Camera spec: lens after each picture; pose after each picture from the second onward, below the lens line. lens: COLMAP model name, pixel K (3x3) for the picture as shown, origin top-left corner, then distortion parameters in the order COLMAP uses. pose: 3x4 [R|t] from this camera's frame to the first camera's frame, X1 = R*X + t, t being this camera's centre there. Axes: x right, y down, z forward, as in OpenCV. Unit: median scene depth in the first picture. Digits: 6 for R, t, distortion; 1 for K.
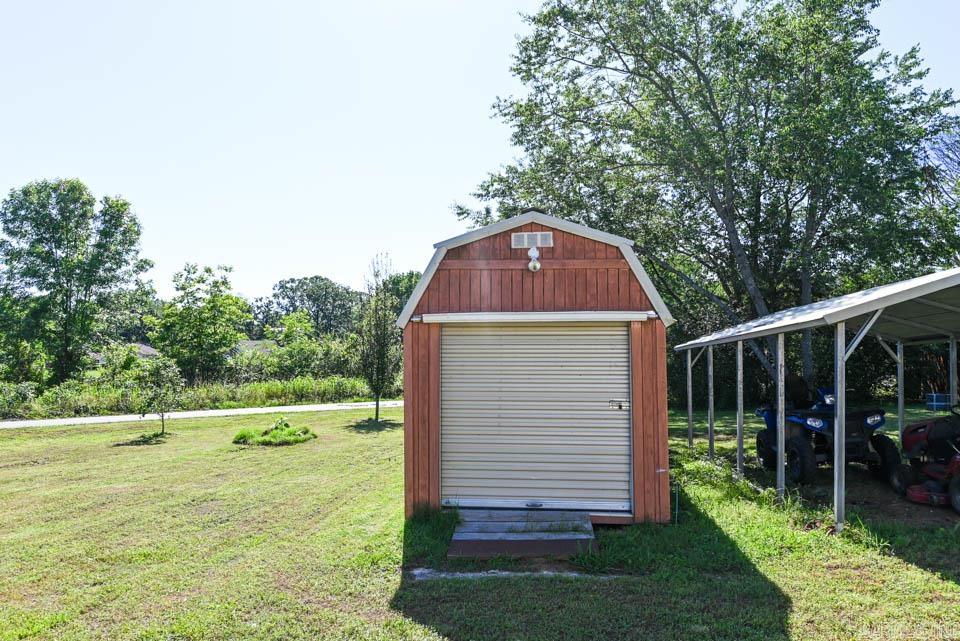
lens RADIAL K [[687.2, 0, 482.6], [0, 687.2, 342.0], [0, 0, 1]] dist [0.003037, 0.002027]
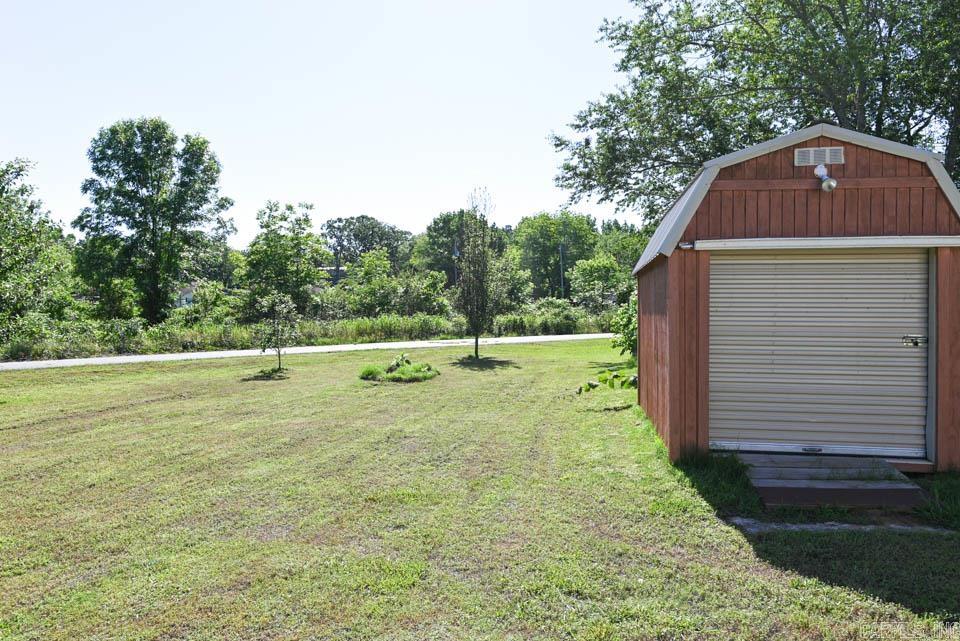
lens RADIAL K [[679.6, 0, 473.8], [0, 679.6, 330.7], [0, 0, 1]] dist [0.000868, -0.000073]
pose [[0.997950, 0.004452, -0.063851, -0.085371], [0.000187, 0.997372, 0.072456, 0.003517], [0.064006, -0.072320, 0.995326, 0.021350]]
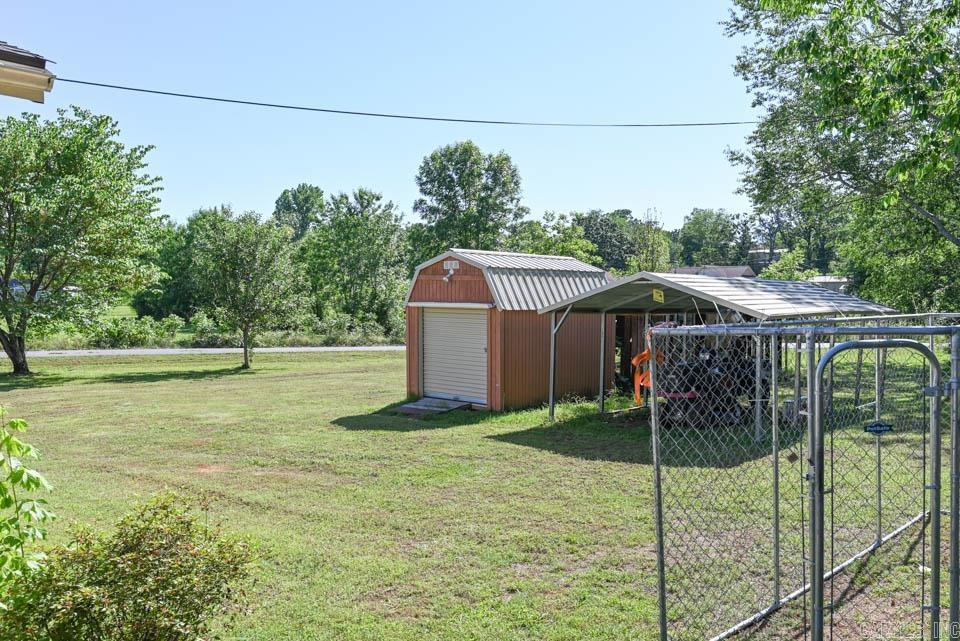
lens RADIAL K [[856.2, 0, 518.6], [0, 856.2, 391.6], [0, 0, 1]] dist [0.005594, -0.002034]
pose [[0.820753, 0.070676, -0.566895, 0.440879], [0.017171, 0.988818, 0.148138, -0.040389], [0.571026, -0.131319, 0.810361, -0.246207]]
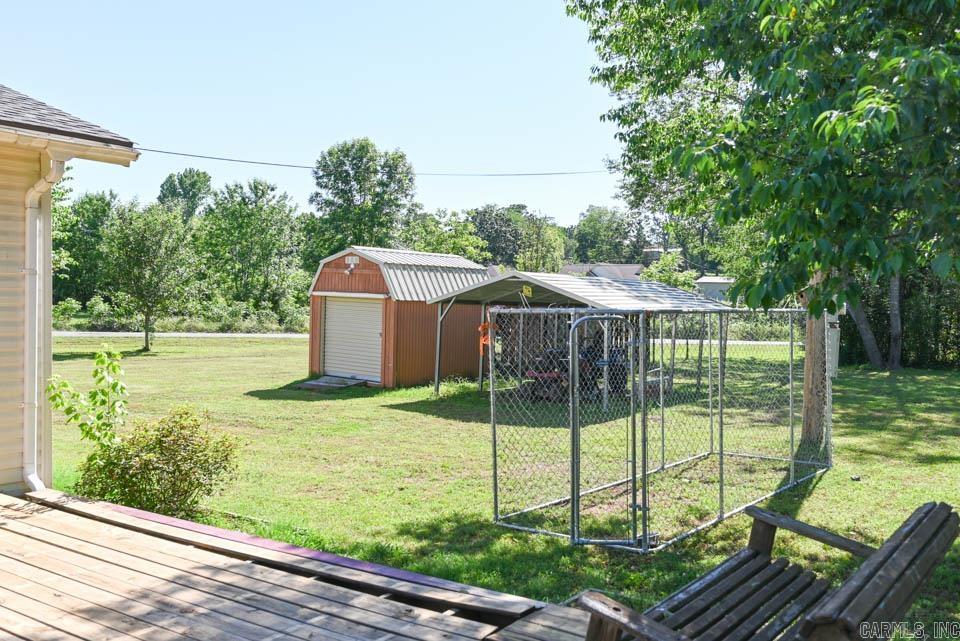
lens RADIAL K [[889.9, 0, 480.0], [0, 889.9, 320.5], [0, 0, 1]] dist [-0.009195, -0.009261]
pose [[0.862336, 0.045503, -0.504288, 0.512409], [-0.010232, 0.997316, 0.072493, -0.044762], [0.506233, -0.057353, 0.860487, -0.348932]]
